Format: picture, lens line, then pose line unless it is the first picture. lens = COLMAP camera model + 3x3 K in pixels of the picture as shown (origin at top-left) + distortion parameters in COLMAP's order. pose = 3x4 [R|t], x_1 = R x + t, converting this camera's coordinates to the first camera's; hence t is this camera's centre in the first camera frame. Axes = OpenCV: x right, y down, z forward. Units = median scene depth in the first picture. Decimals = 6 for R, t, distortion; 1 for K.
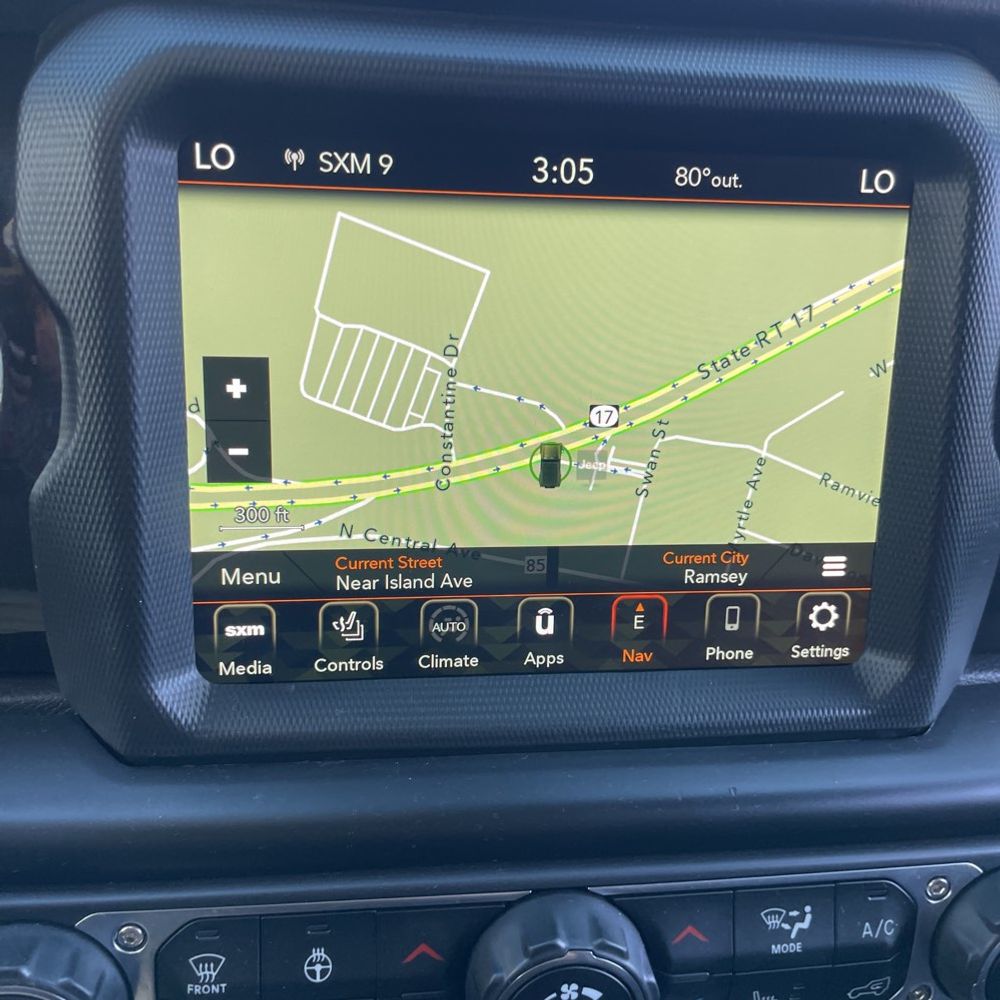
lens RADIAL K [[1044.0, 0, 499.4], [0, 1044.0, 483.0], [0, 0, 1]] dist [0.111871, -0.173754]
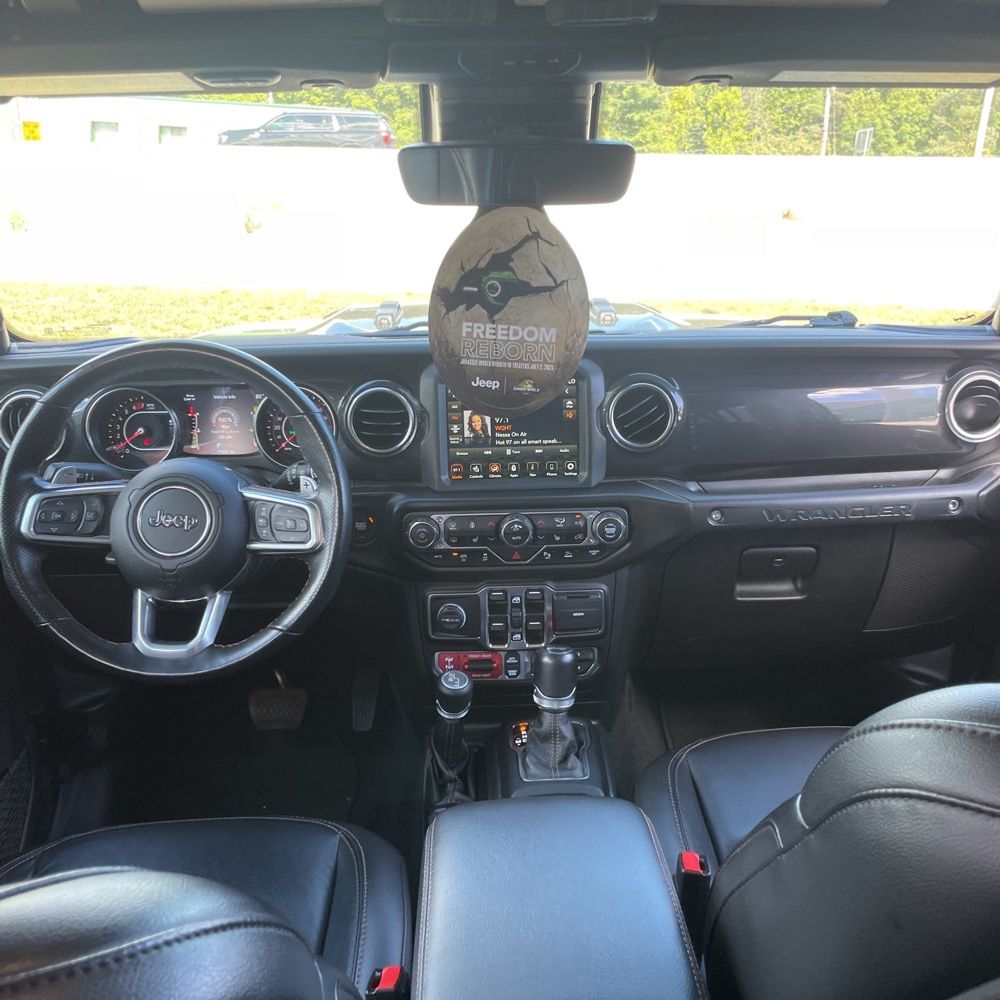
lens RADIAL K [[1013.4, 0, 499.8], [0, 1013.4, 482.4], [0, 0, 1]] dist [0.108384, -0.152599]
pose [[0.993339, -0.037208, -0.109058, 0.530135], [0.028349, 0.996255, -0.081679, 0.625552], [0.111689, 0.078043, 0.990674, -4.036092]]
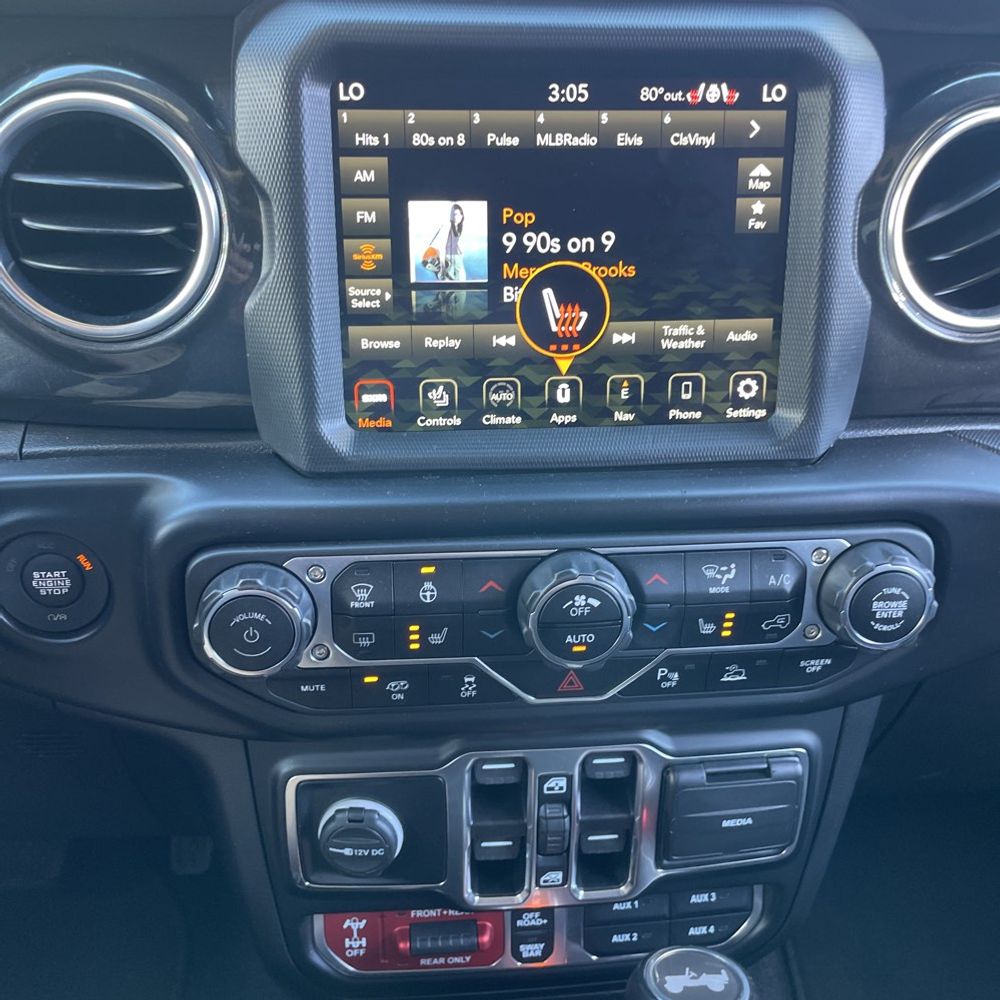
lens RADIAL K [[1013.4, 0, 499.8], [0, 1013.4, 482.4], [0, 0, 1]] dist [0.108384, -0.152599]
pose [[0.998776, -0.021144, -0.044716, 0.014105], [0.023133, 0.998744, 0.044443, 0.201933], [0.043720, -0.045423, 0.998011, -0.528290]]
